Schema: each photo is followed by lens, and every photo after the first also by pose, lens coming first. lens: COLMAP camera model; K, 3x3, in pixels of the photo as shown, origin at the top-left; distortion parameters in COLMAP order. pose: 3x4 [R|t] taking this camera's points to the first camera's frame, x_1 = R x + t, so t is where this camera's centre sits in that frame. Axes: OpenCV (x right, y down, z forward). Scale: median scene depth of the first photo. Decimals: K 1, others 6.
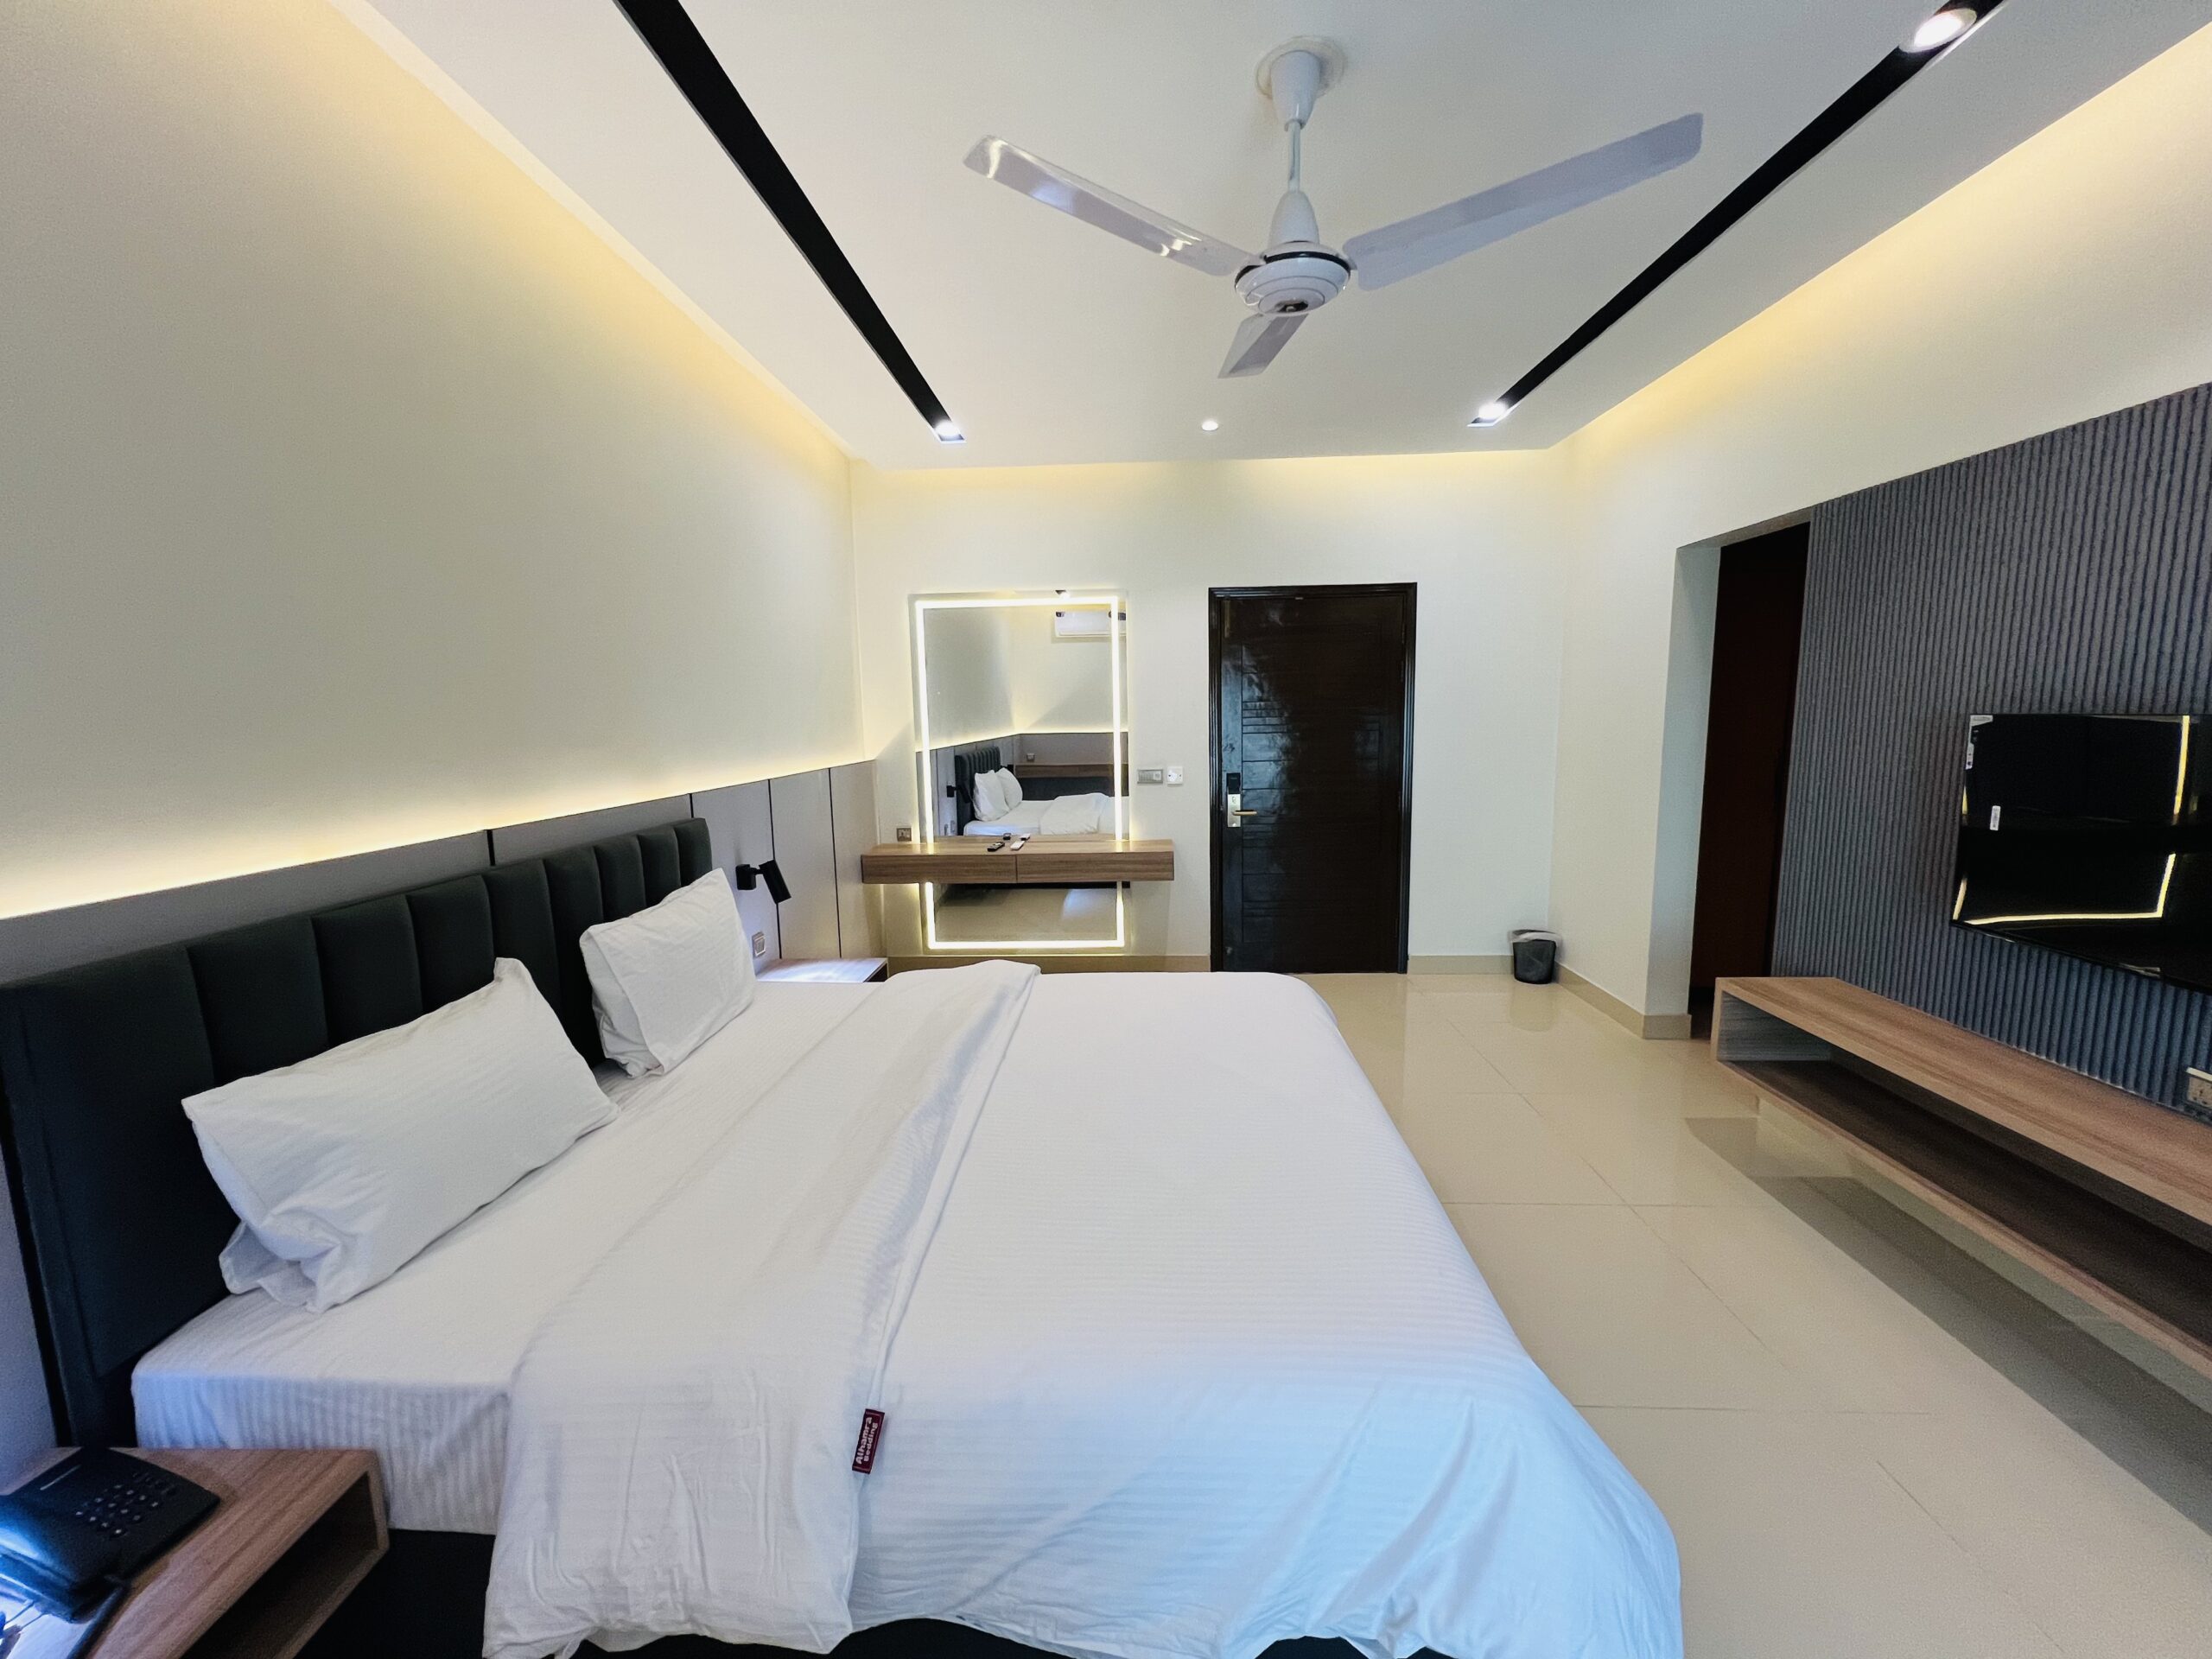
lens RADIAL K [[889.5, 0, 1105.3], [0, 889.5, 833.6], [0, 0, 1]] dist [0.000204, -0.001108]
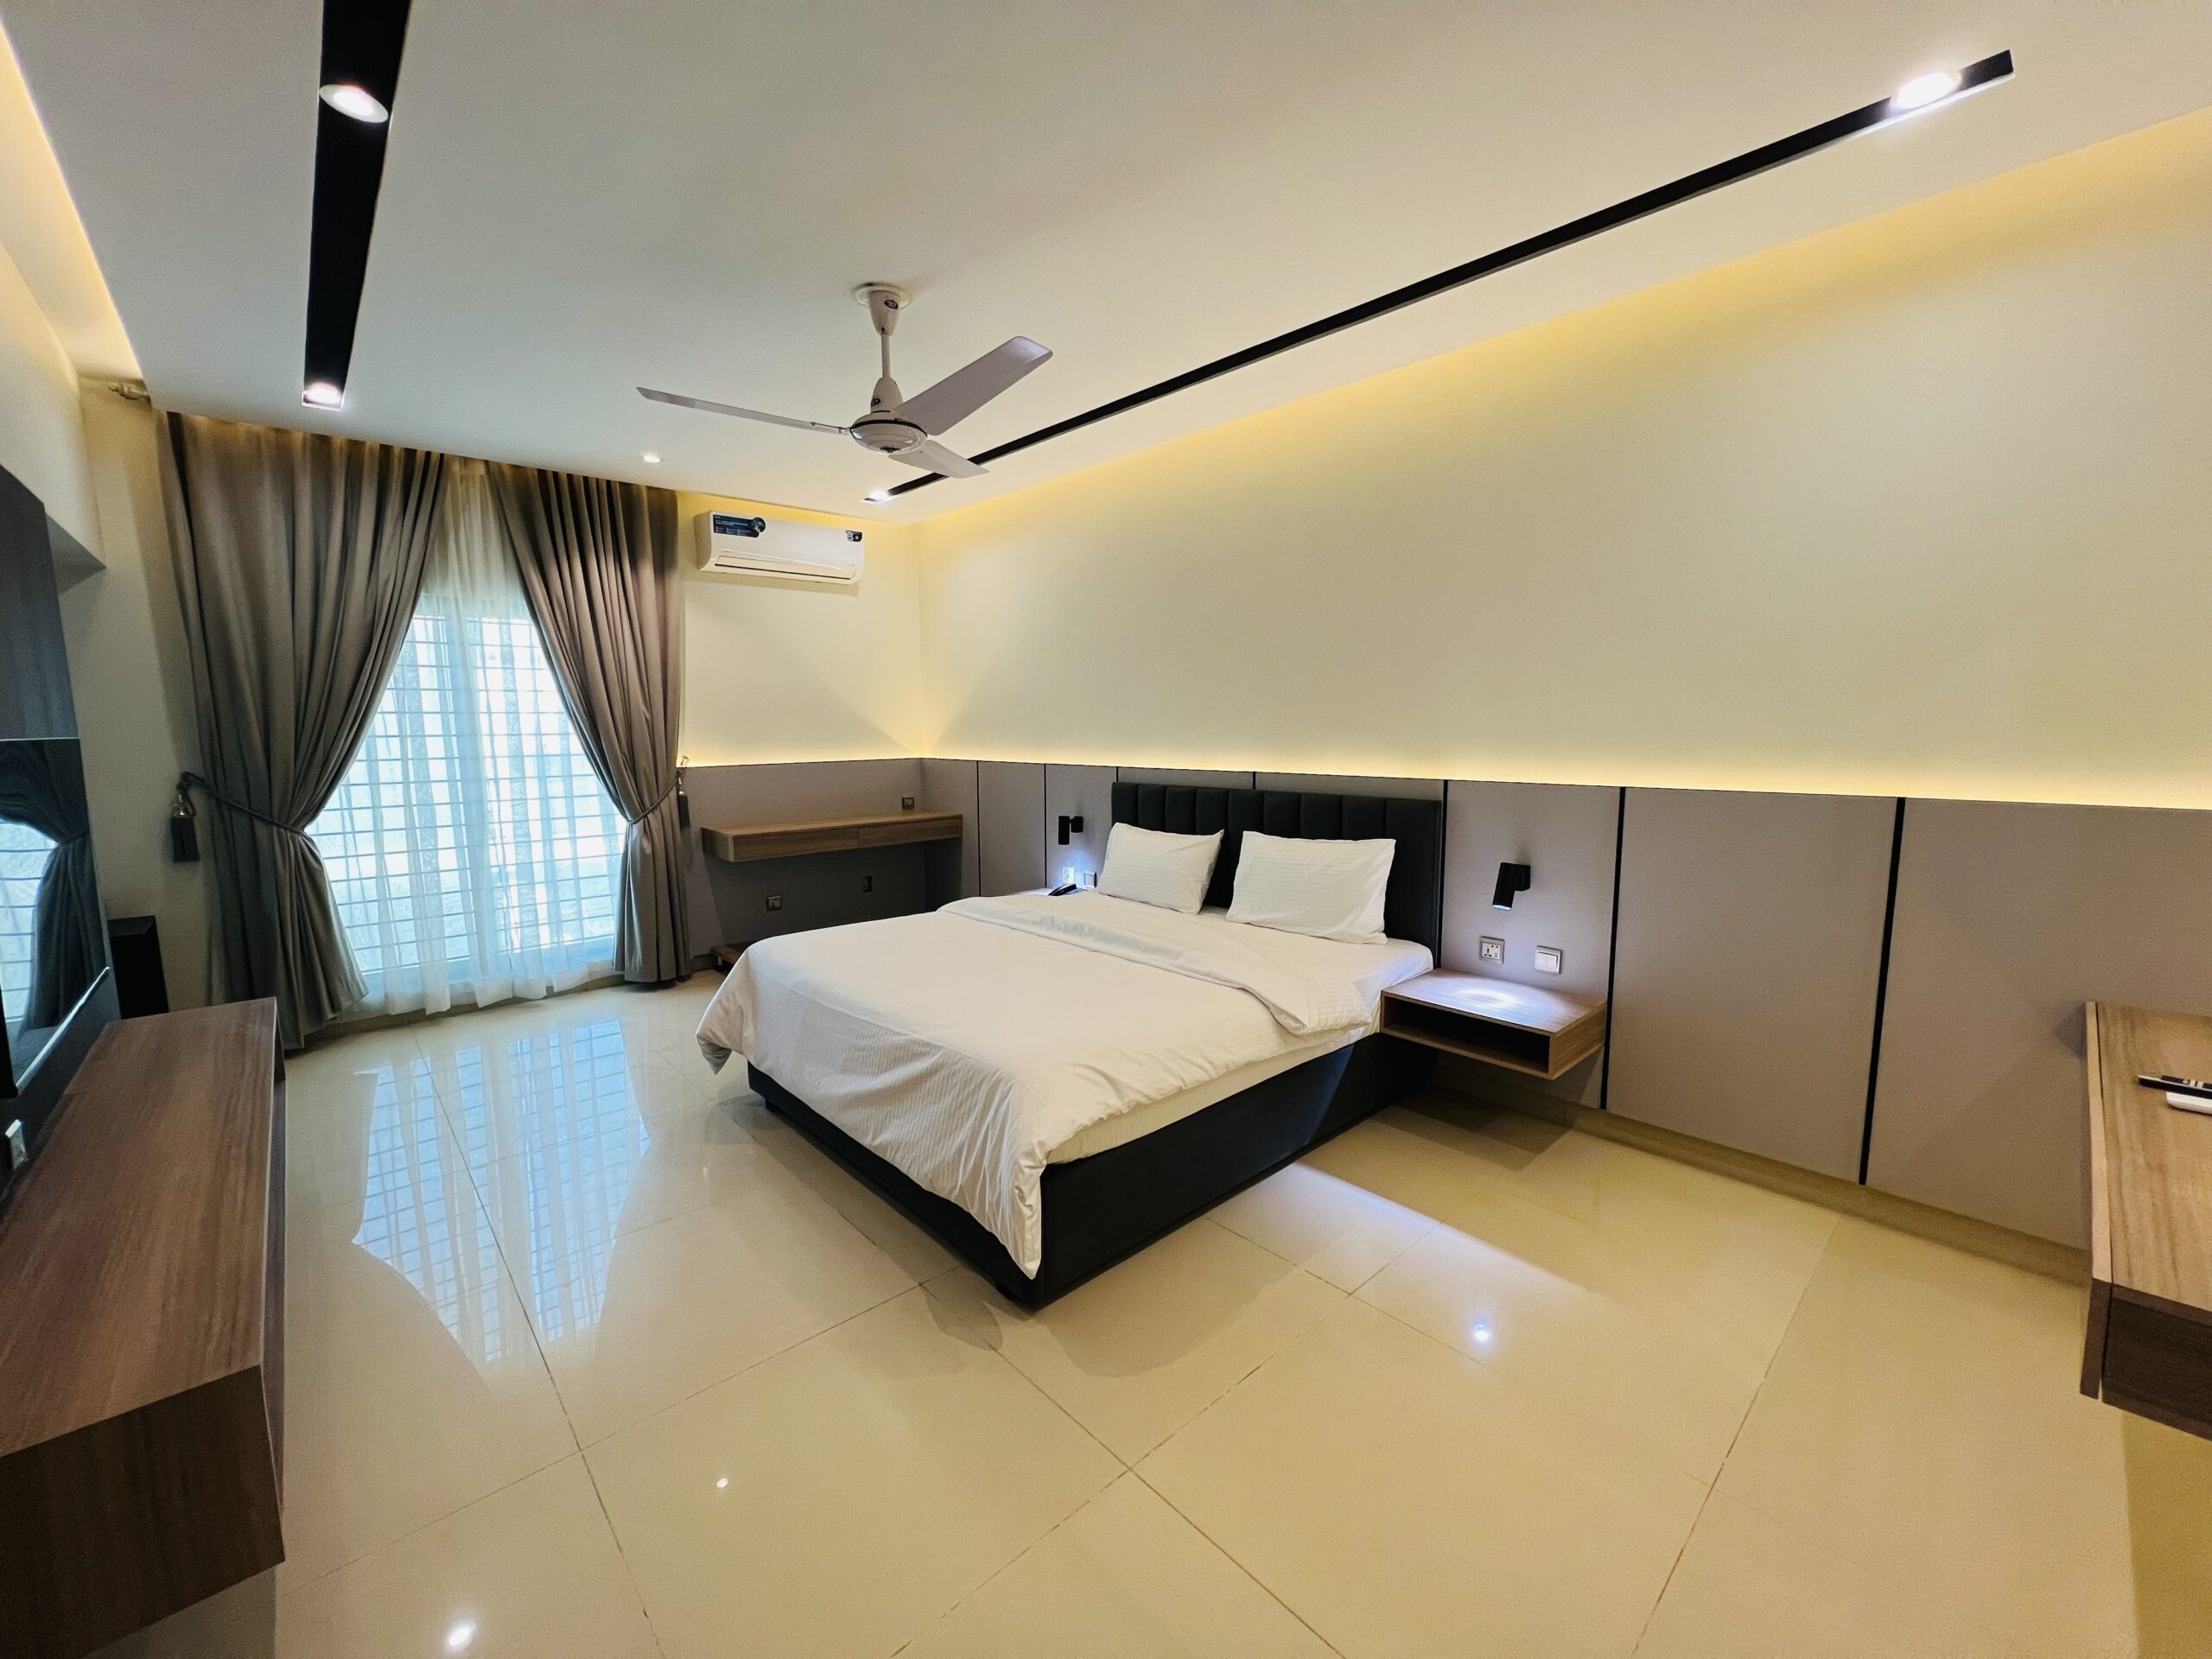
lens RADIAL K [[887.0, 0, 1100.9], [0, 887.0, 832.8], [0, 0, 1]] dist [-0.000607, 0.000234]
pose [[-0.708670, 0.106540, -0.697449, 0.401671], [-0.077602, 0.970765, 0.227142, -0.124601], [0.701259, 0.215092, -0.679685, 0.904602]]
